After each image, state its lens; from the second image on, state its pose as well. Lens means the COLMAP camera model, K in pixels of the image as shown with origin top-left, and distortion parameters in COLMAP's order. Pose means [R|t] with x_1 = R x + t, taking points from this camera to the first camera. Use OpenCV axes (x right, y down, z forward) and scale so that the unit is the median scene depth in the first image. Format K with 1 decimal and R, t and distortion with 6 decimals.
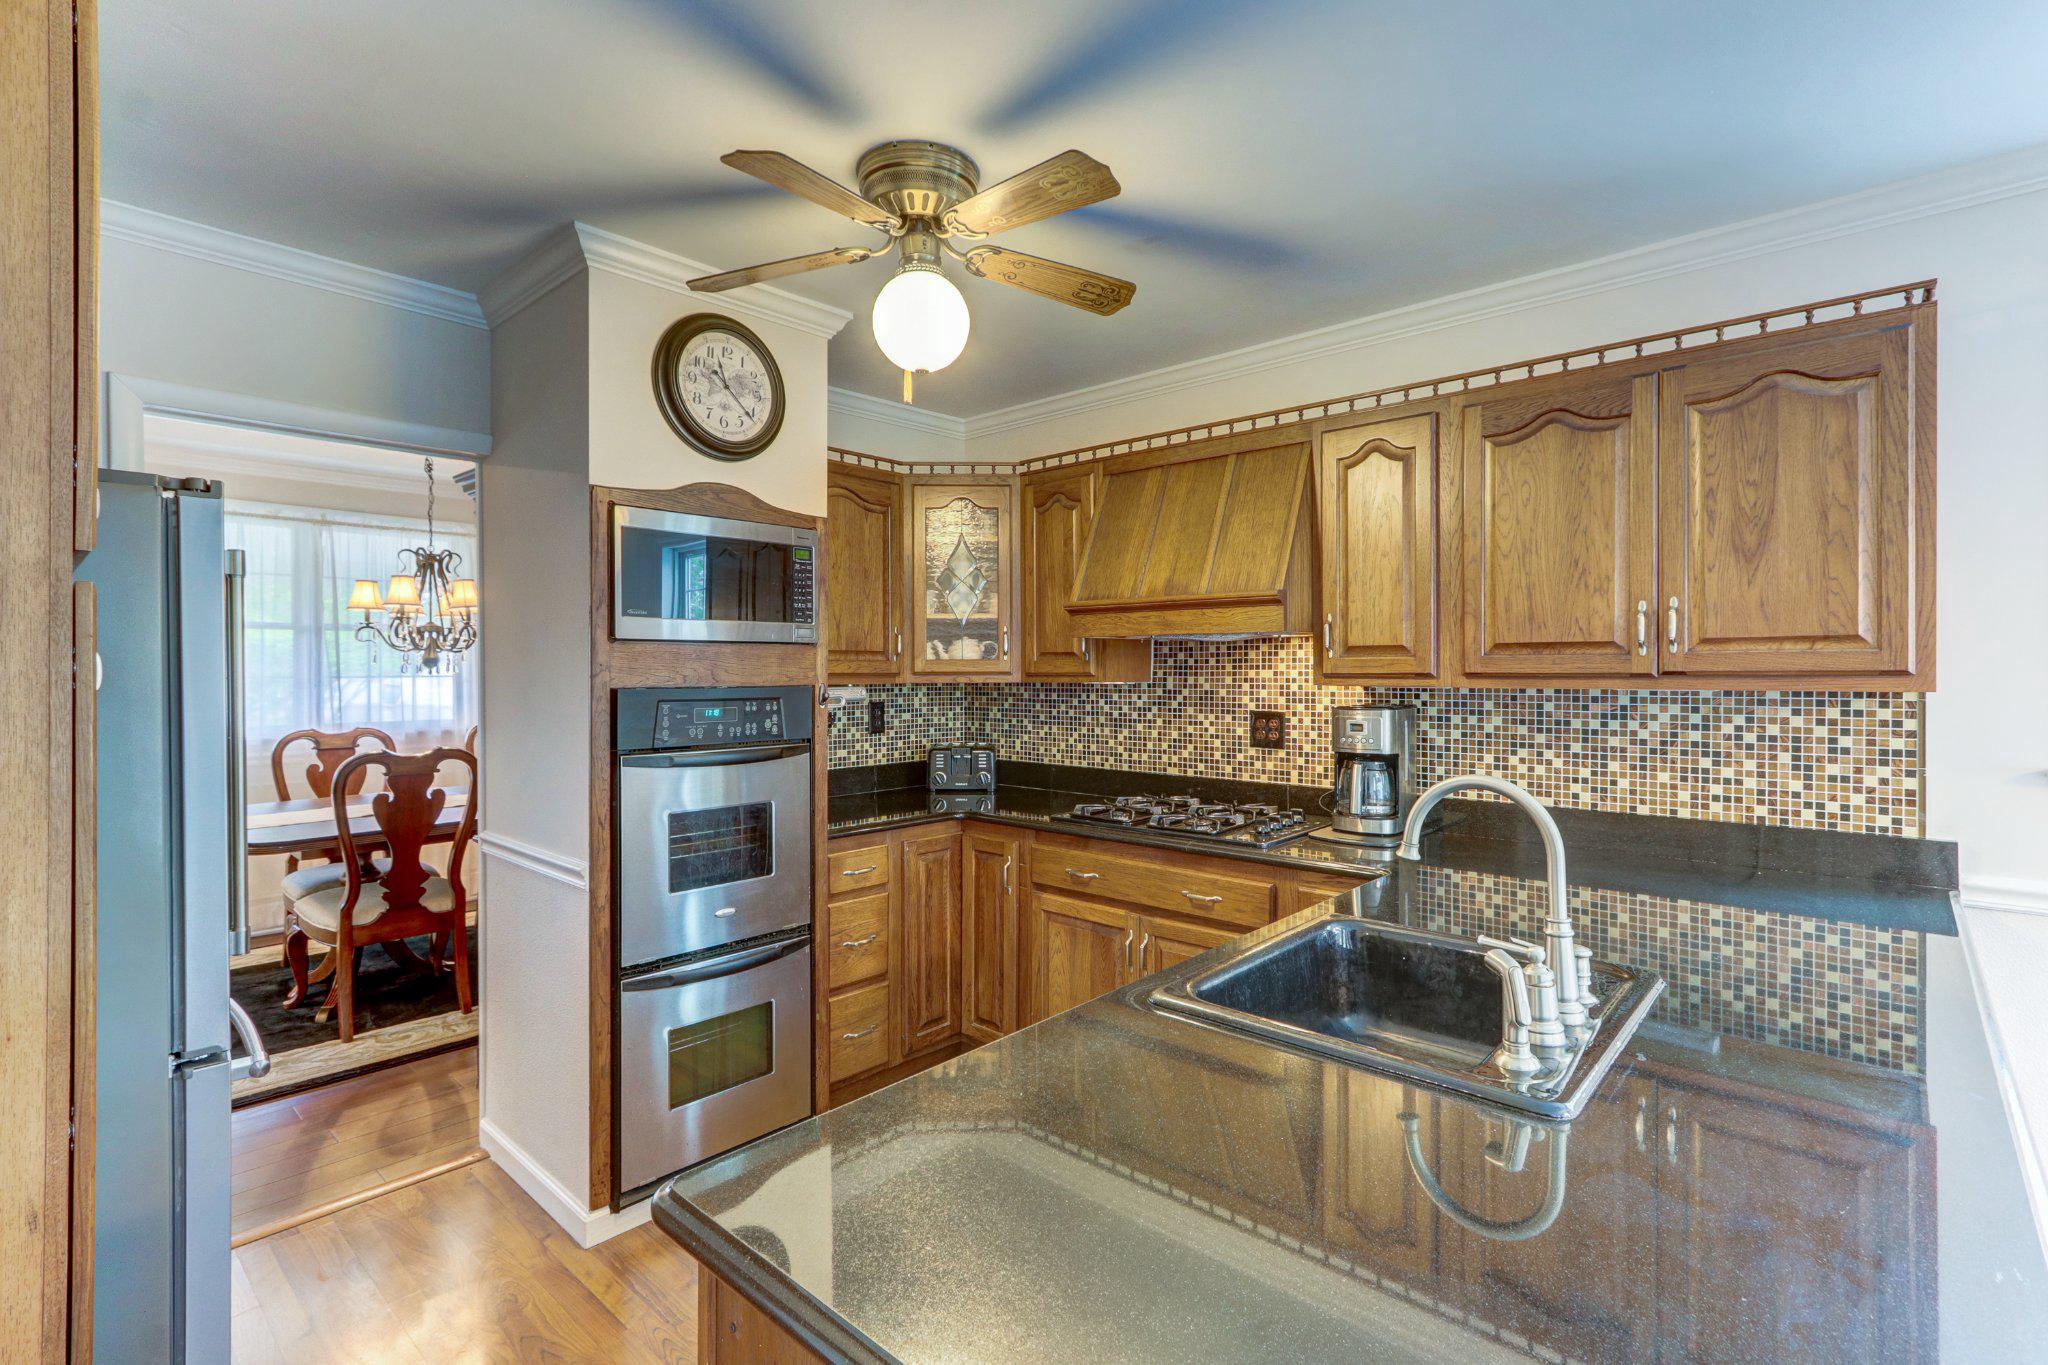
lens RADIAL K [[967.9, 0, 1063.4], [0, 967.9, 678.3], [0, 0, 1]] dist [-0.000245, 0.000621]
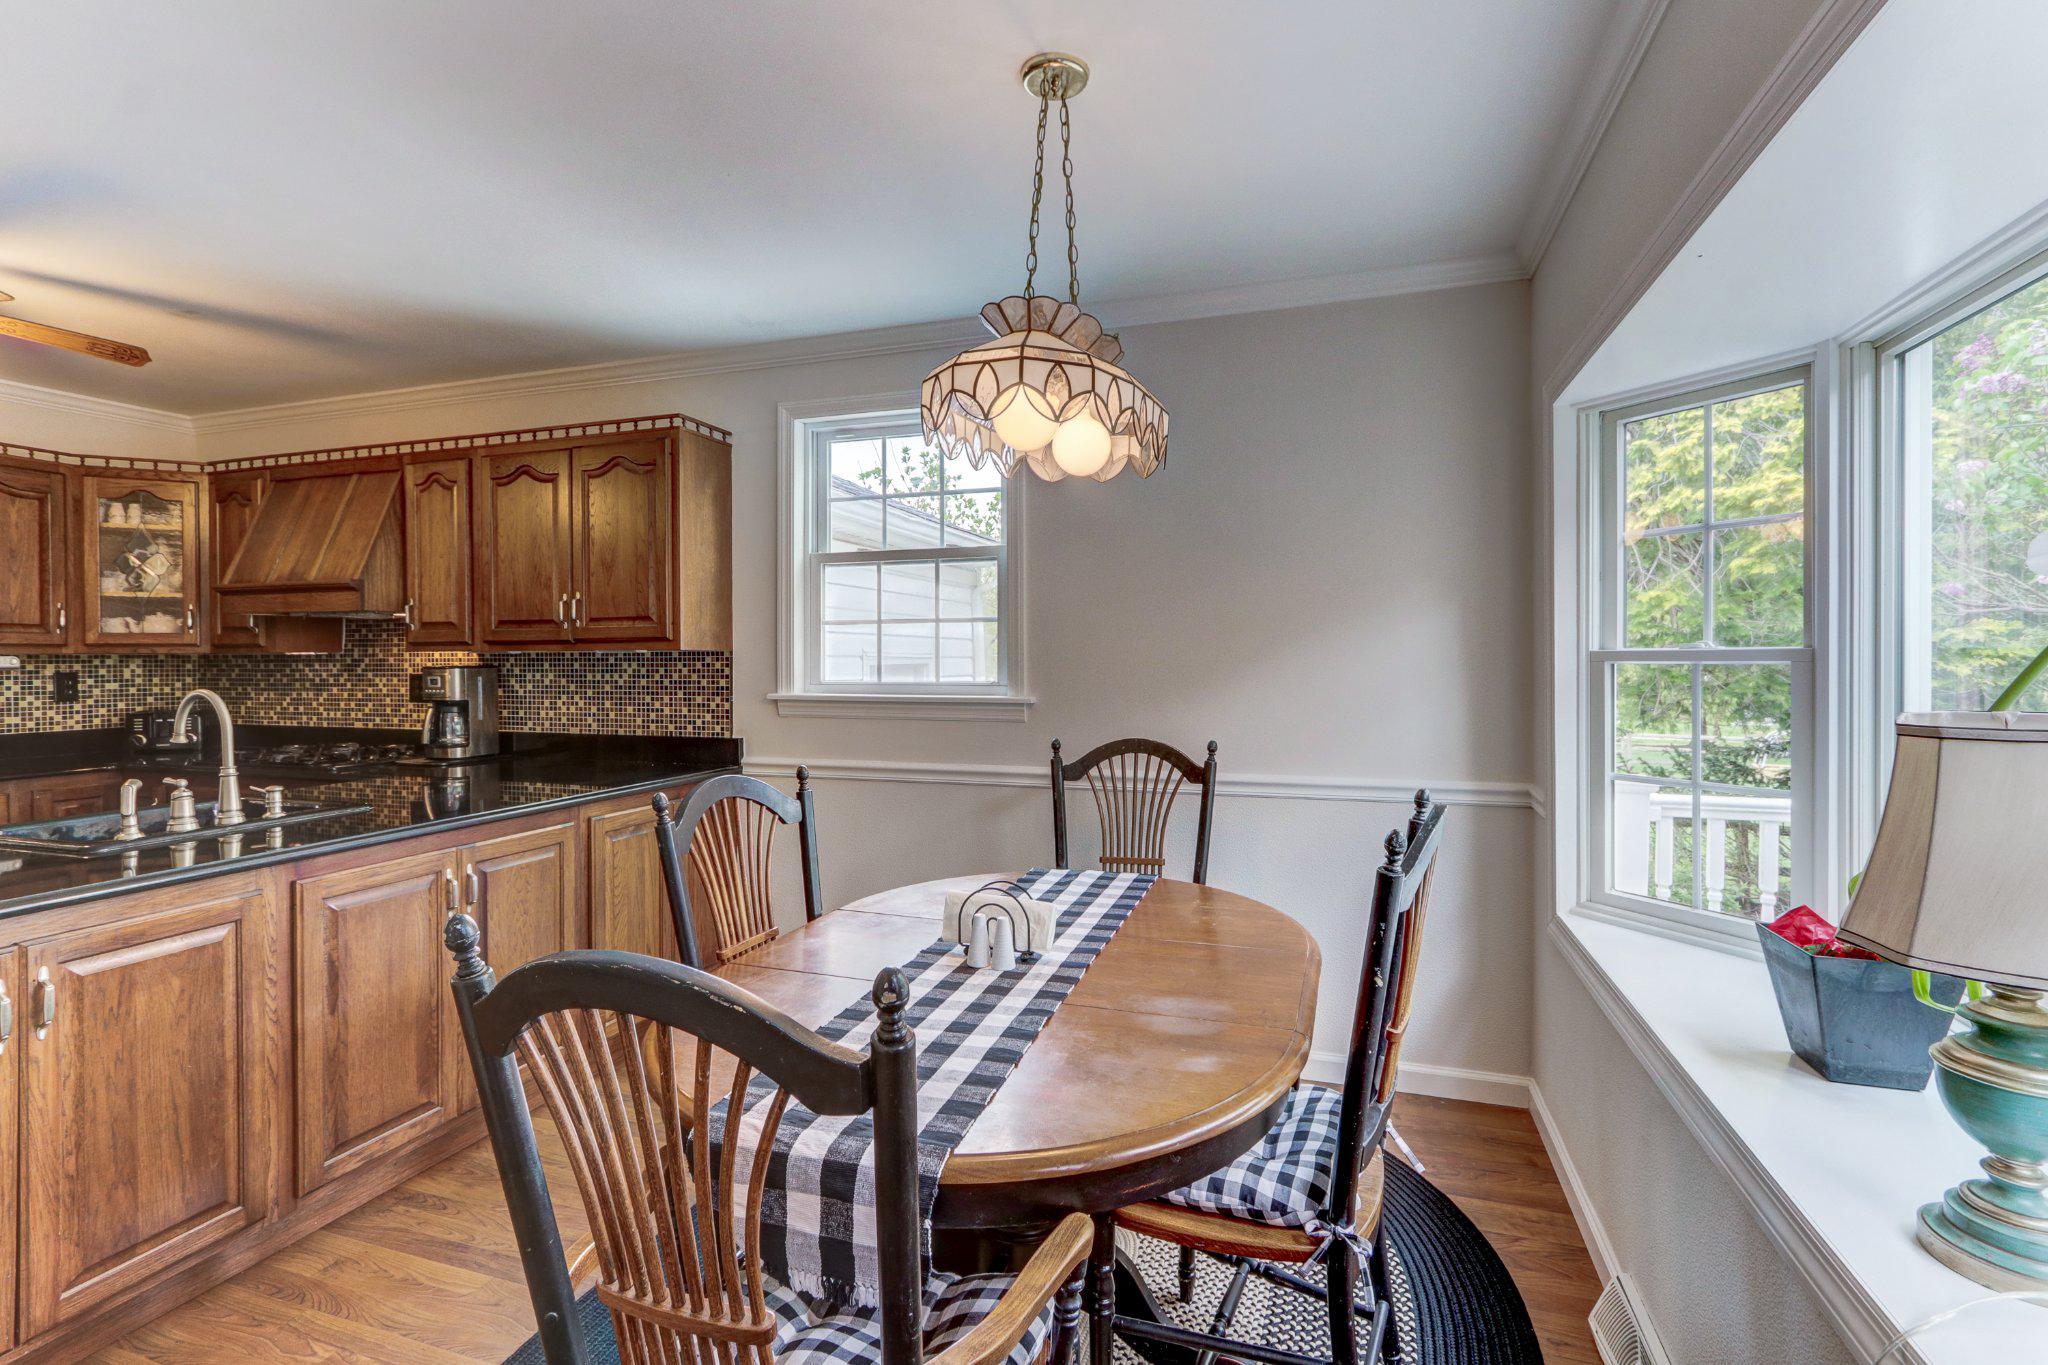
lens RADIAL K [[936.4, 0, 1027.5], [0, 936.4, 665.0], [0, 0, 1]] dist [-0.000909, 0.003447]
pose [[0.921058, -0.004311, 0.389401, 0.475471], [0.004663, 0.999989, 0.000041, 0.026127], [-0.389396, 0.001778, 0.921069, -0.466452]]
